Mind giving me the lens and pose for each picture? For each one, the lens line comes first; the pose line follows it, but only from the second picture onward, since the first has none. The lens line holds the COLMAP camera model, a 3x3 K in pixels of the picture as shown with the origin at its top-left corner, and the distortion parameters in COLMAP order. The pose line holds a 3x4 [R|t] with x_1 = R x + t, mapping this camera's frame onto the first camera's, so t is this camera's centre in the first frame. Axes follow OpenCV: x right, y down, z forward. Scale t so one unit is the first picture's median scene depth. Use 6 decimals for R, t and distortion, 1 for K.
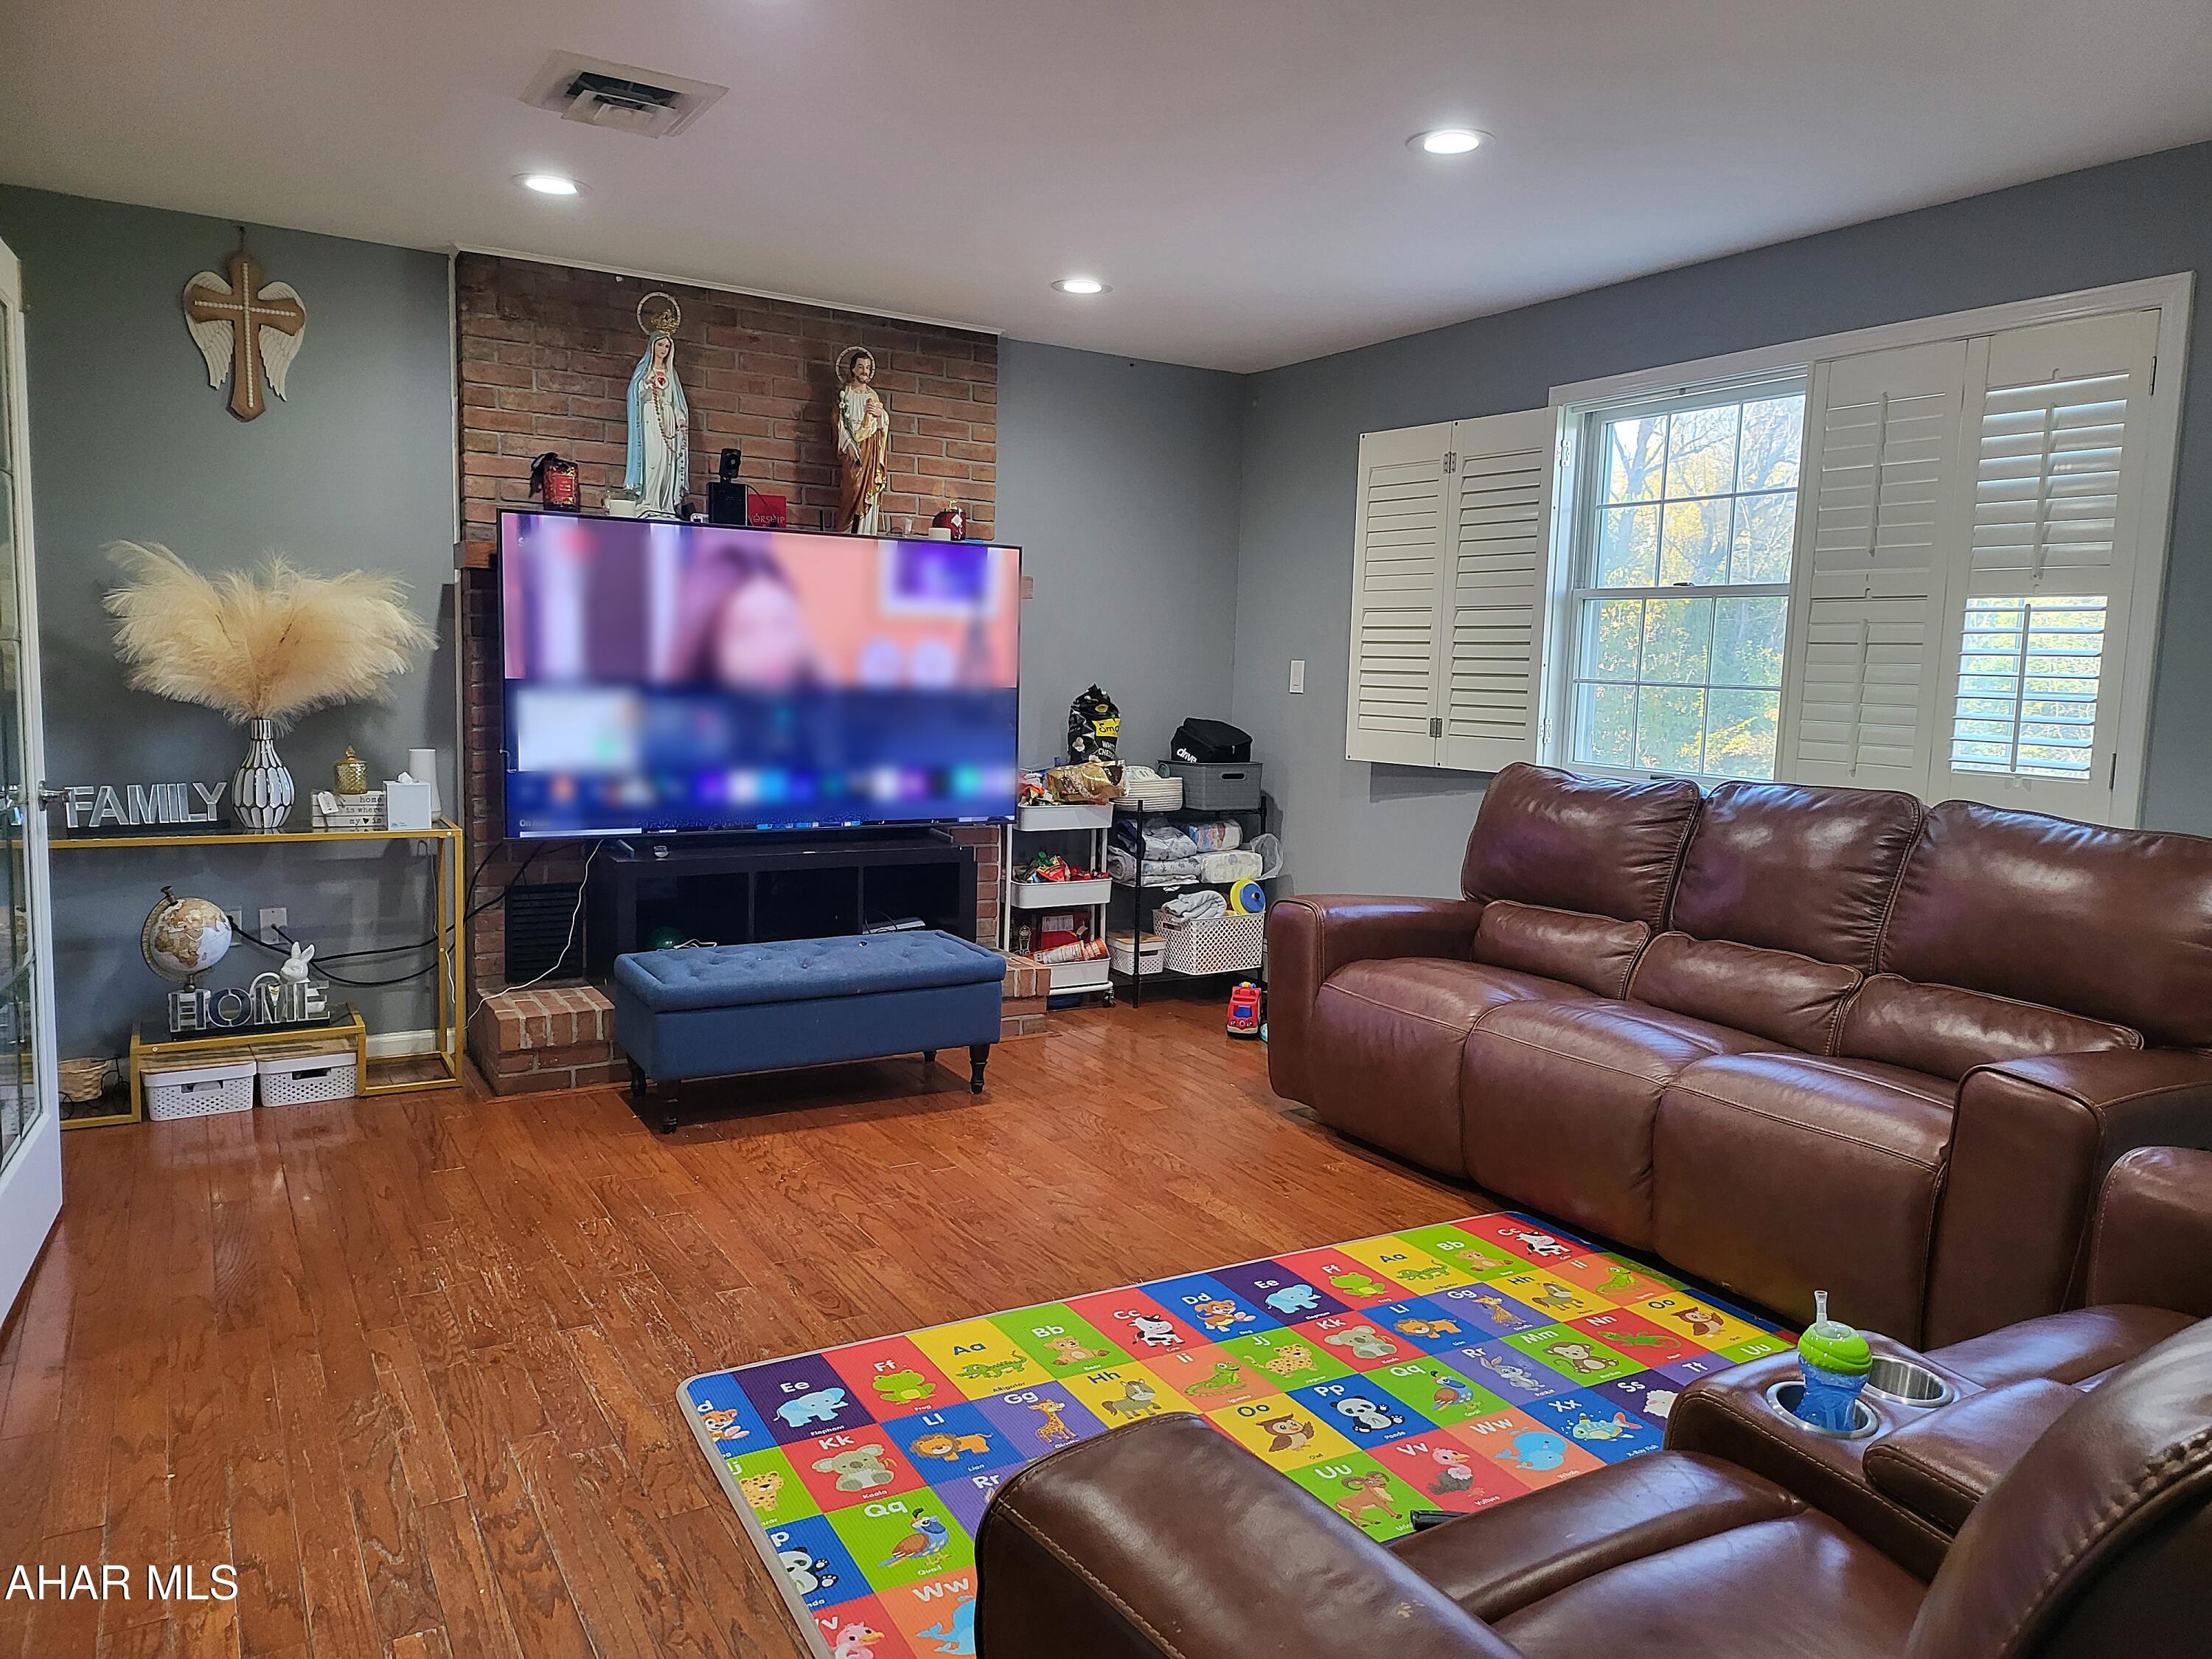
lens RADIAL K [[1539.7, 0, 1111.4], [0, 1539.7, 830.2], [0, 0, 1]] dist [0.050478, -0.031618]
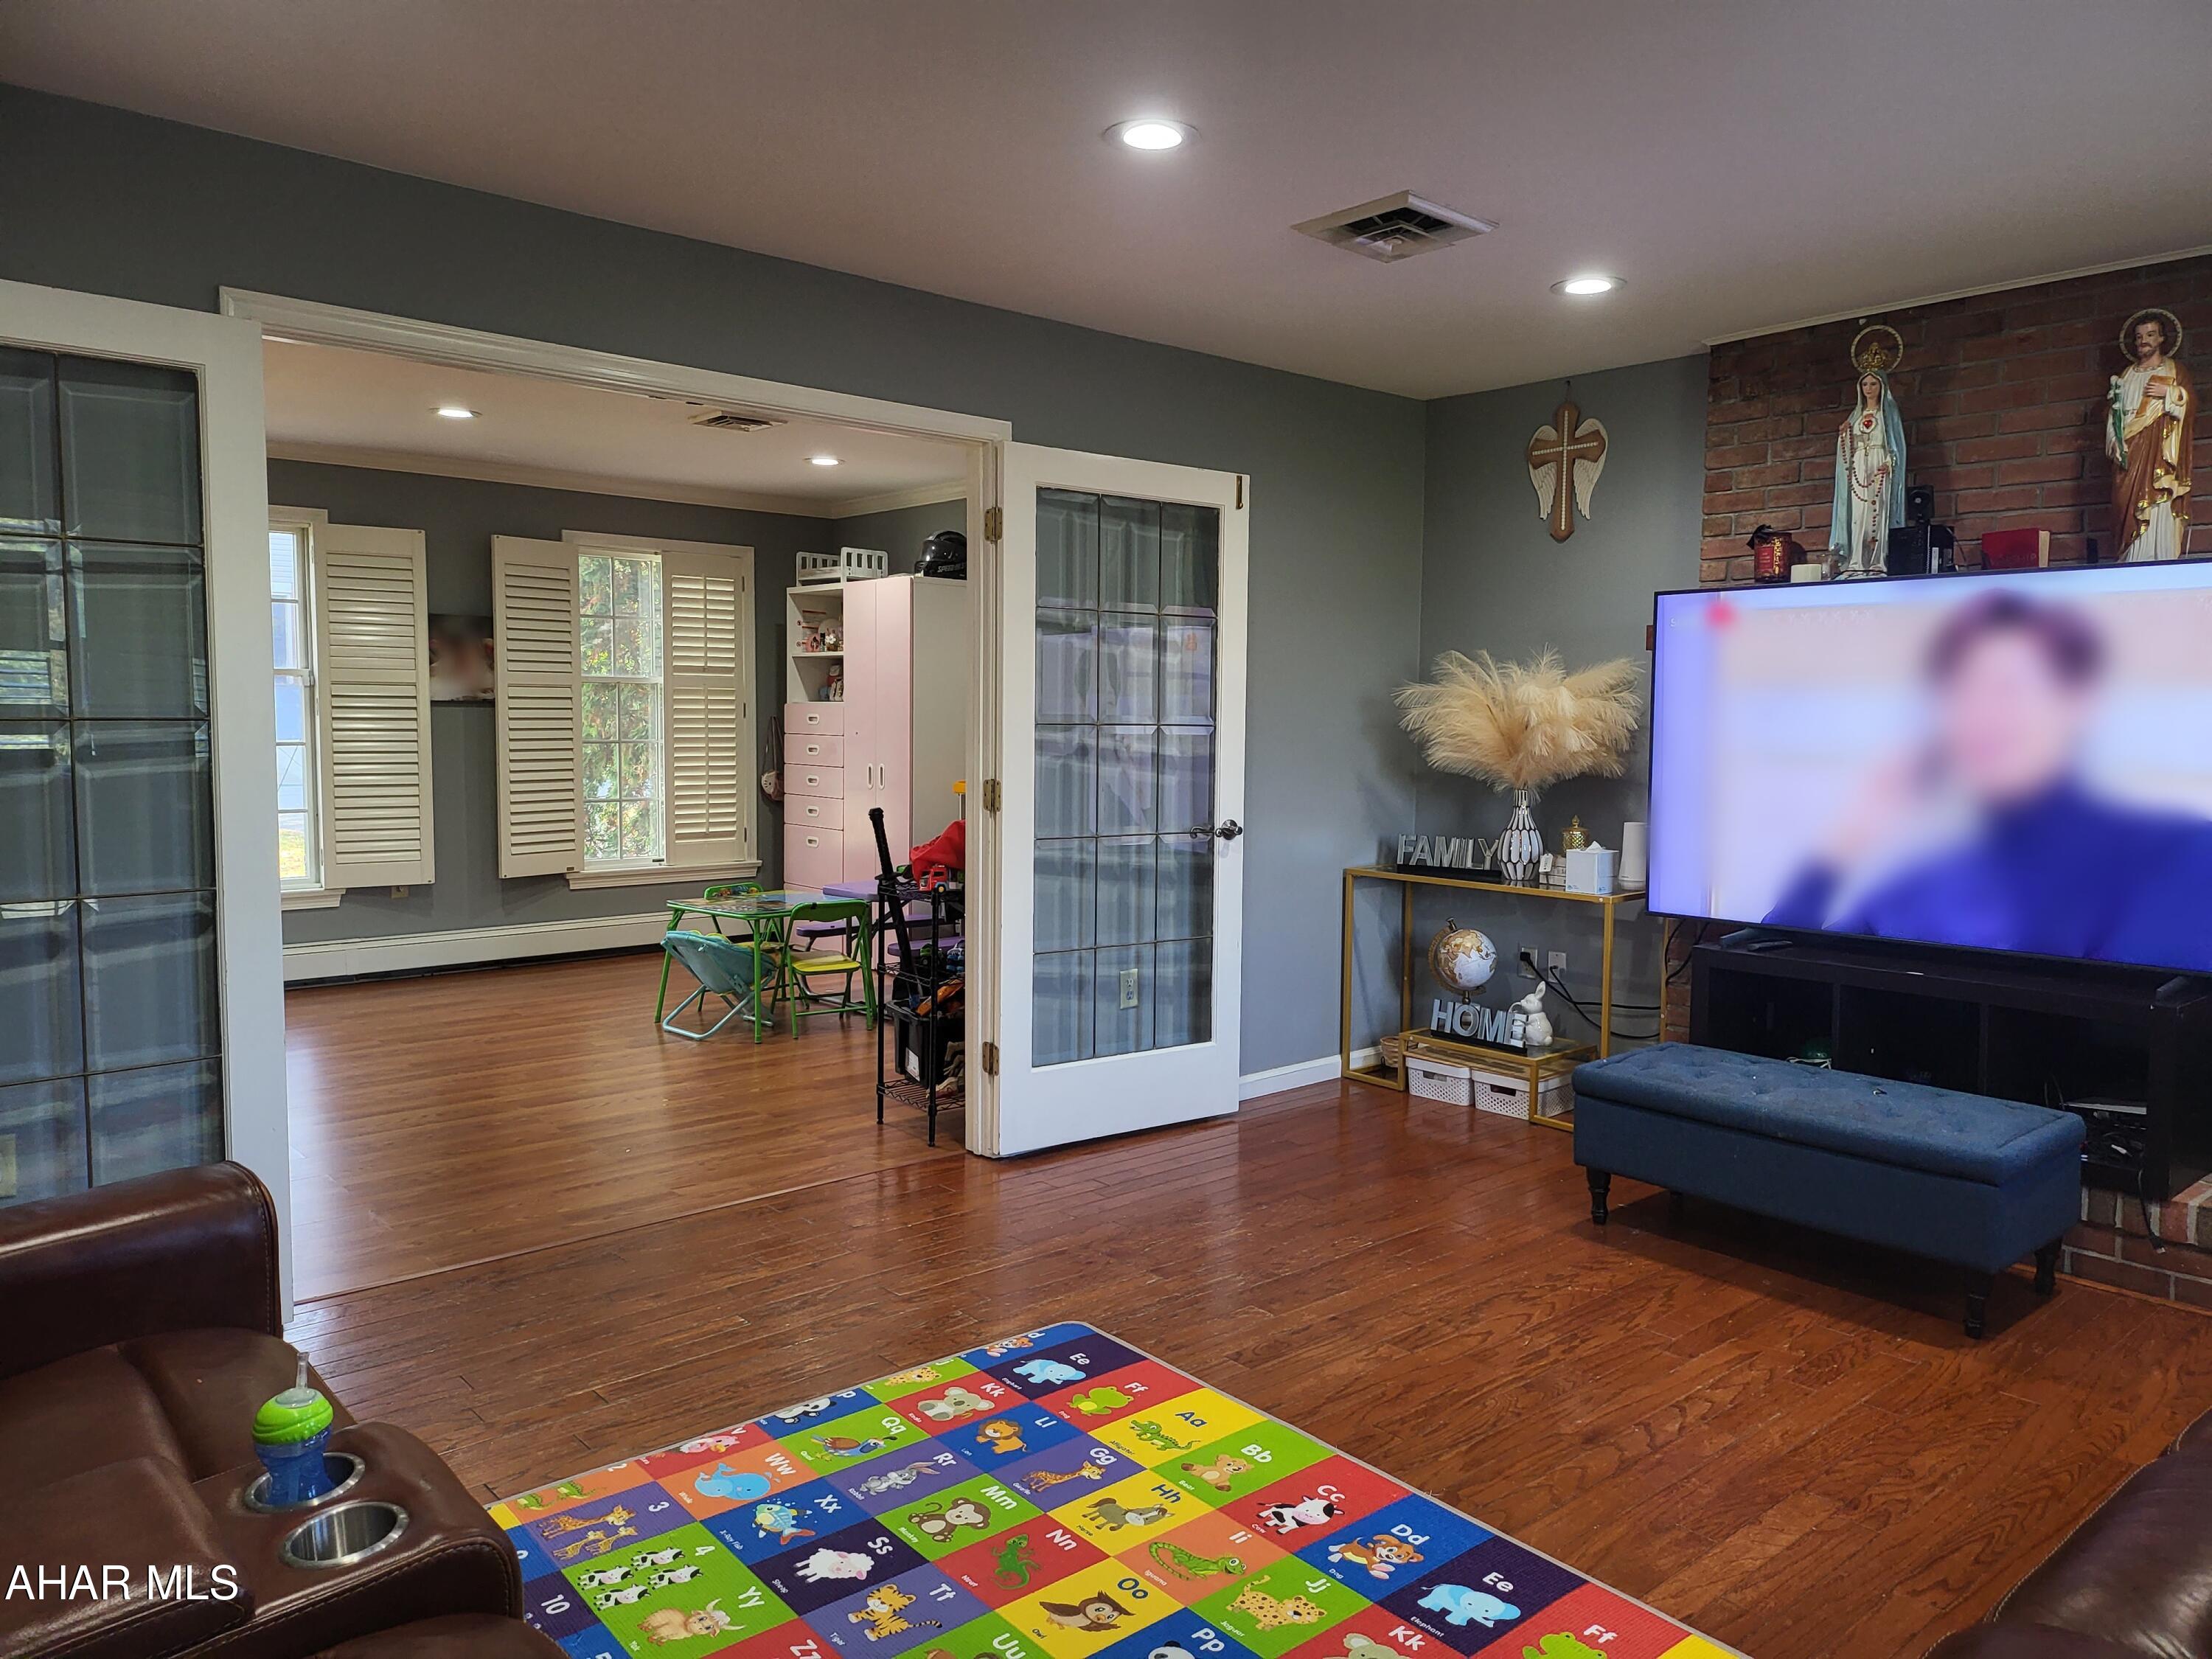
lens RADIAL K [[1539.7, 0, 1156.9], [0, 1539.7, 834.6], [0, 0, 1]] dist [0.050478, -0.031618]
pose [[0.188748, 0.051964, -0.980650, 0.522092], [-0.112159, 0.993205, 0.031042, -0.038609], [0.975600, 0.104130, 0.193294, 0.458053]]
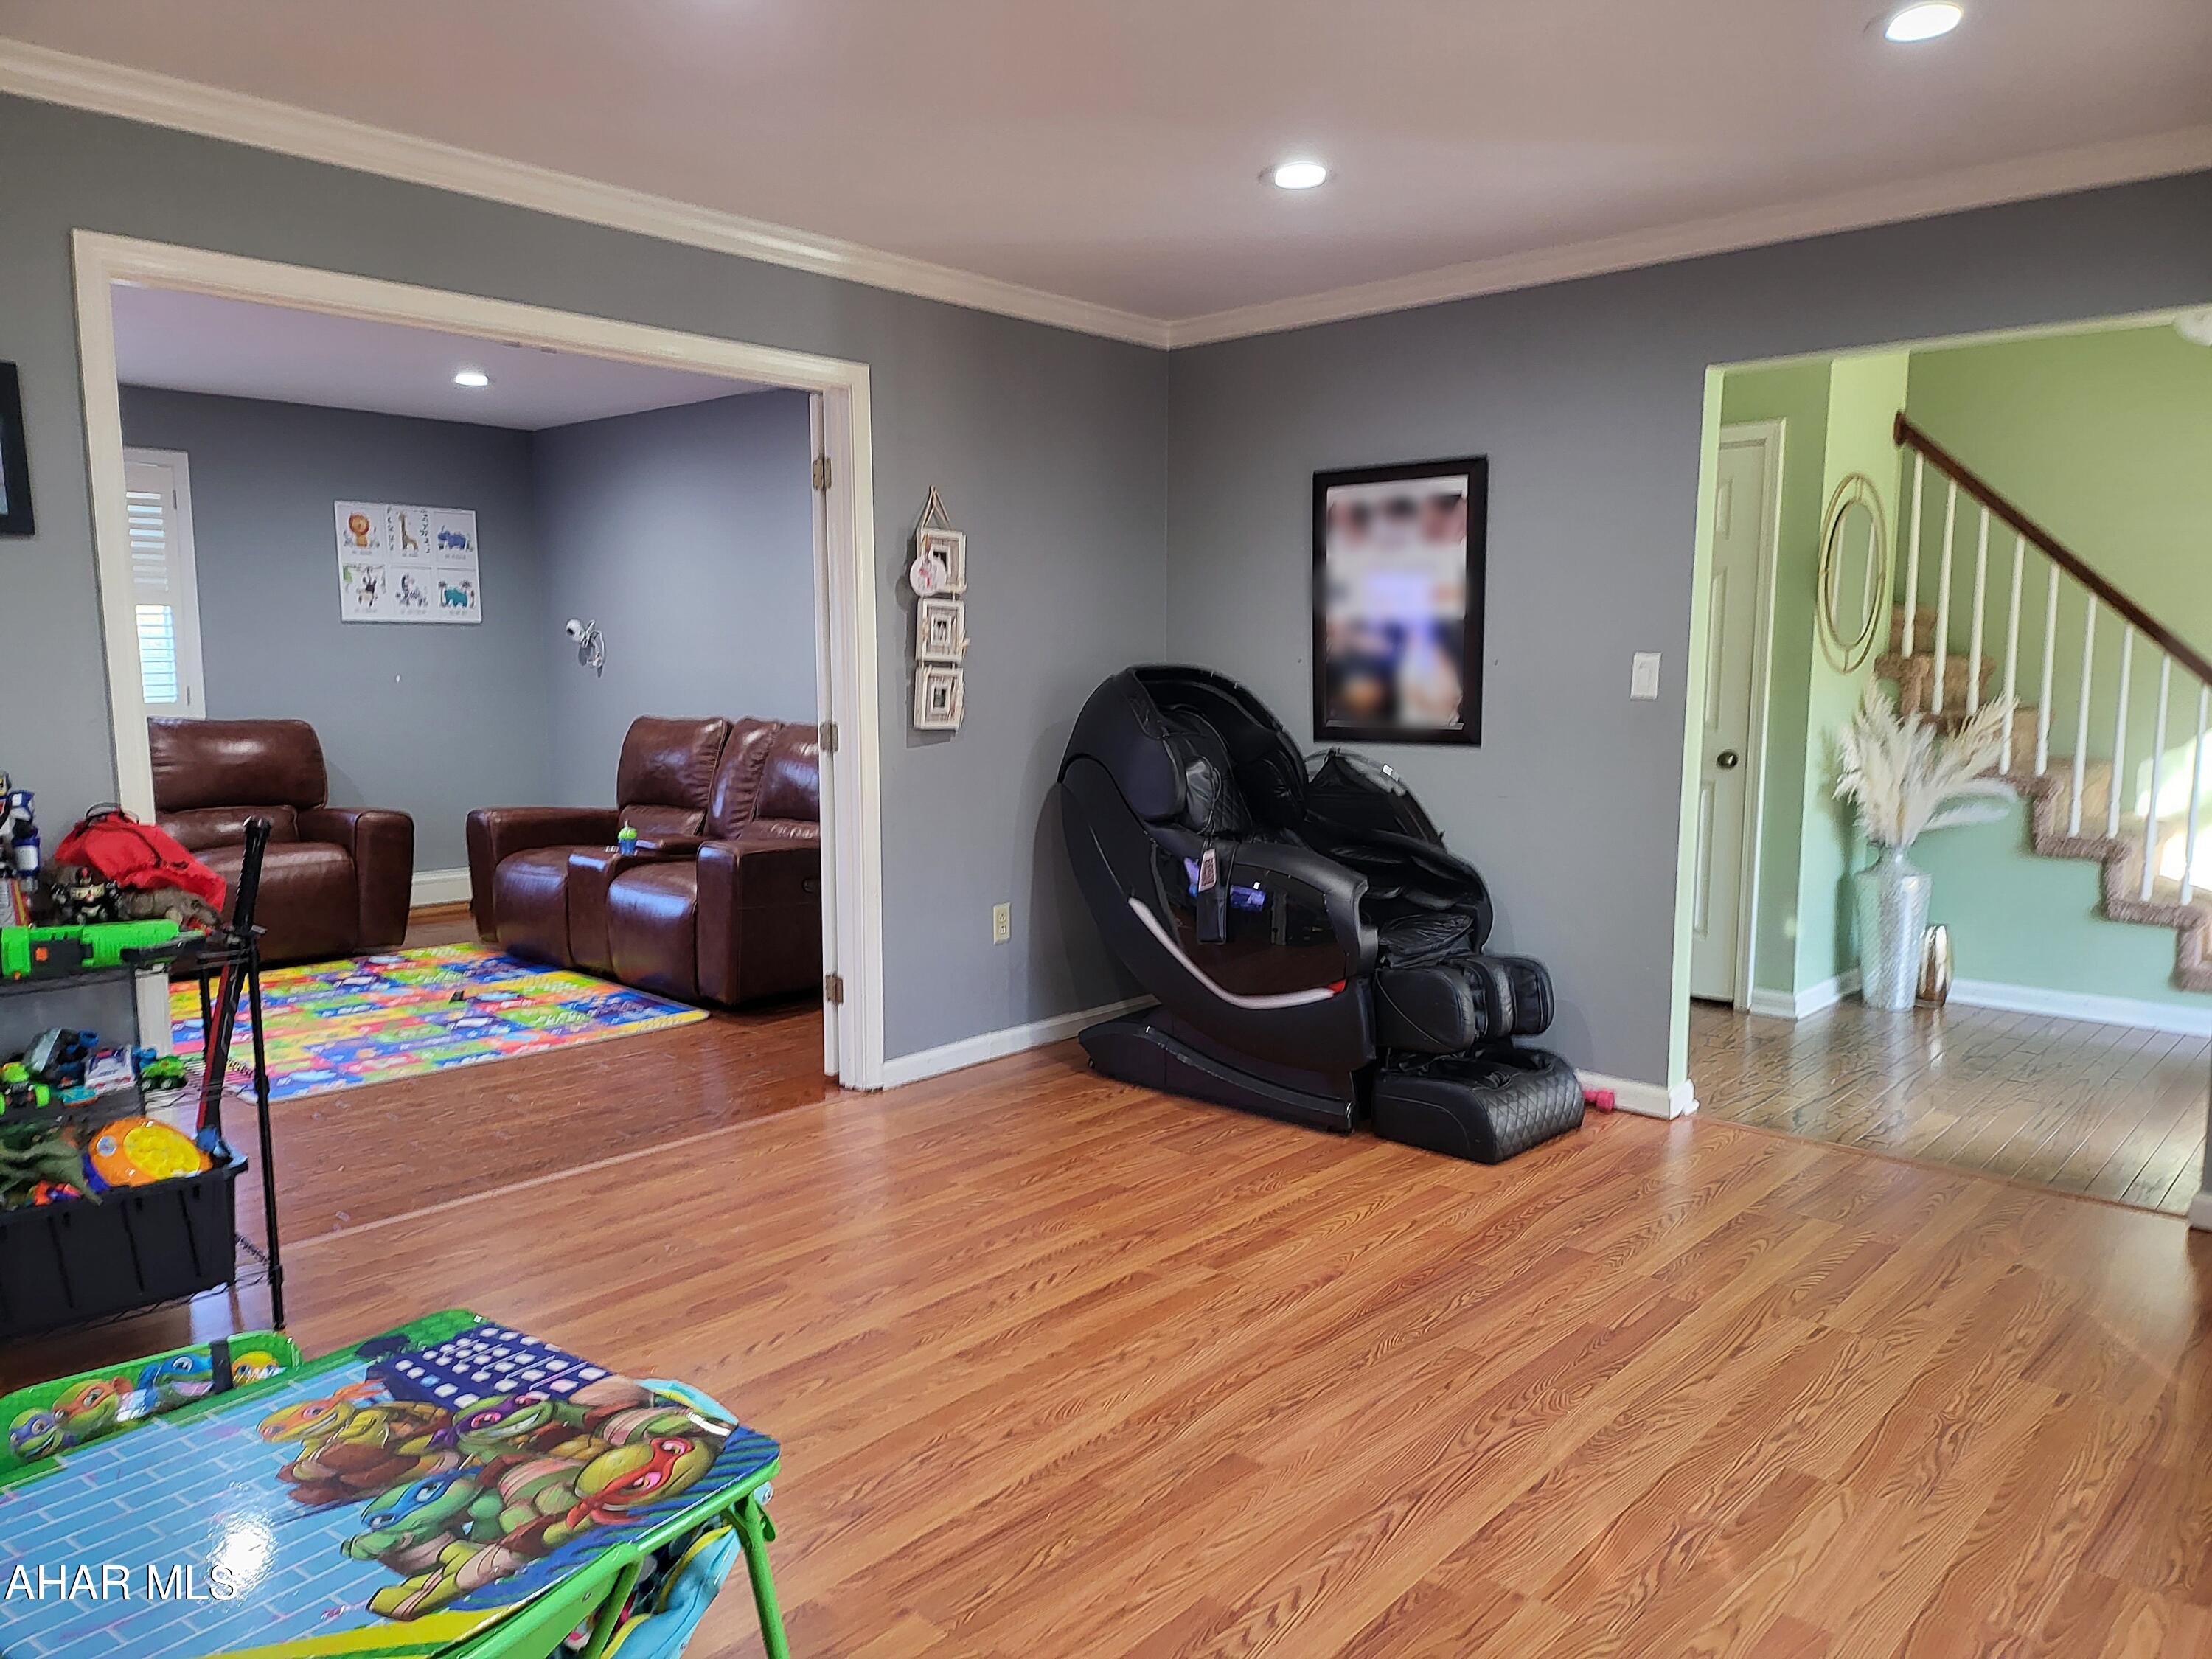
lens RADIAL K [[1539.7, 0, 1108.0], [0, 1539.7, 840.6], [0, 0, 1]] dist [0.050478, -0.031618]
pose [[-0.282693, -0.148858, 0.947590, -1.201821], [0.095544, 0.978602, 0.182233, -0.078622], [-0.954440, 0.142053, -0.262422, 0.309787]]
